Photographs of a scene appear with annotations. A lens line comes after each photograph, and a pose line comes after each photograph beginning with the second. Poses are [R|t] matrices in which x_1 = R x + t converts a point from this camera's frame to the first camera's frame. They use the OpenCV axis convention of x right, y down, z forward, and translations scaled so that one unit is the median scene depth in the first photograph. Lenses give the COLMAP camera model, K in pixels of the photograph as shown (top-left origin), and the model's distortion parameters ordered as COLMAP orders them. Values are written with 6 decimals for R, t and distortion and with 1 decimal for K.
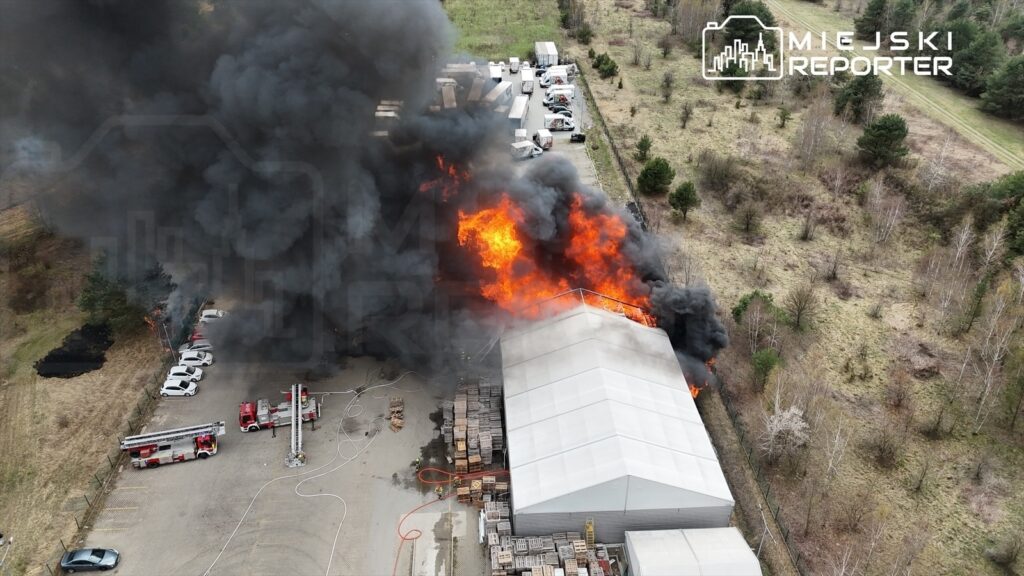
lens RADIAL K [[749.9, 0, 512.0], [0, 749.9, 288.0], [0, 0, 1]] dist [0.081291, -0.072096]
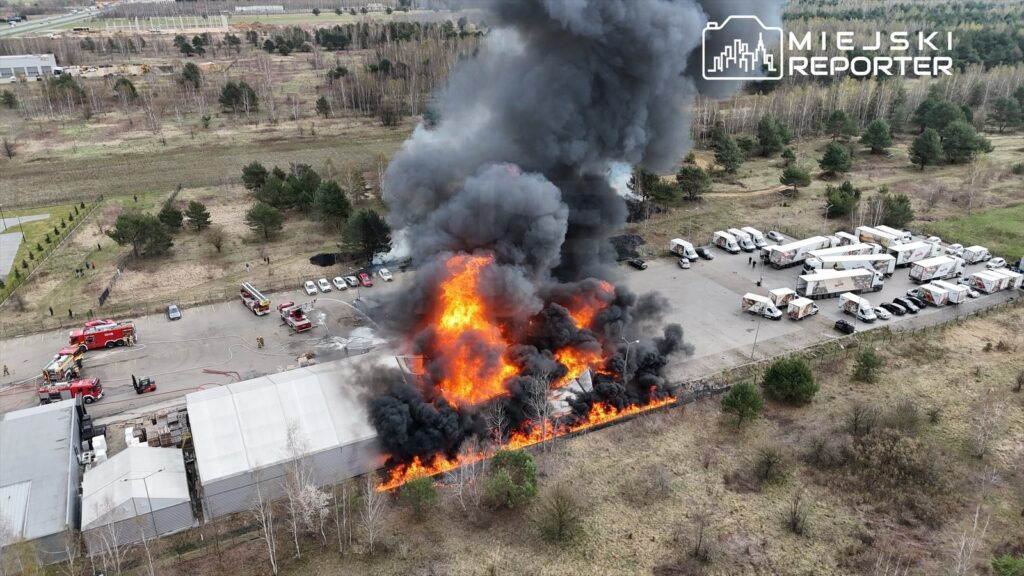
lens RADIAL K [[749.9, 0, 512.0], [0, 749.9, 288.0], [0, 0, 1]] dist [0.081291, -0.072096]
pose [[0.388404, 0.358416, -0.848929, 0.969194], [-0.495542, 0.857949, 0.135503, -0.264948], [0.776904, 0.368050, 0.510842, 0.464337]]
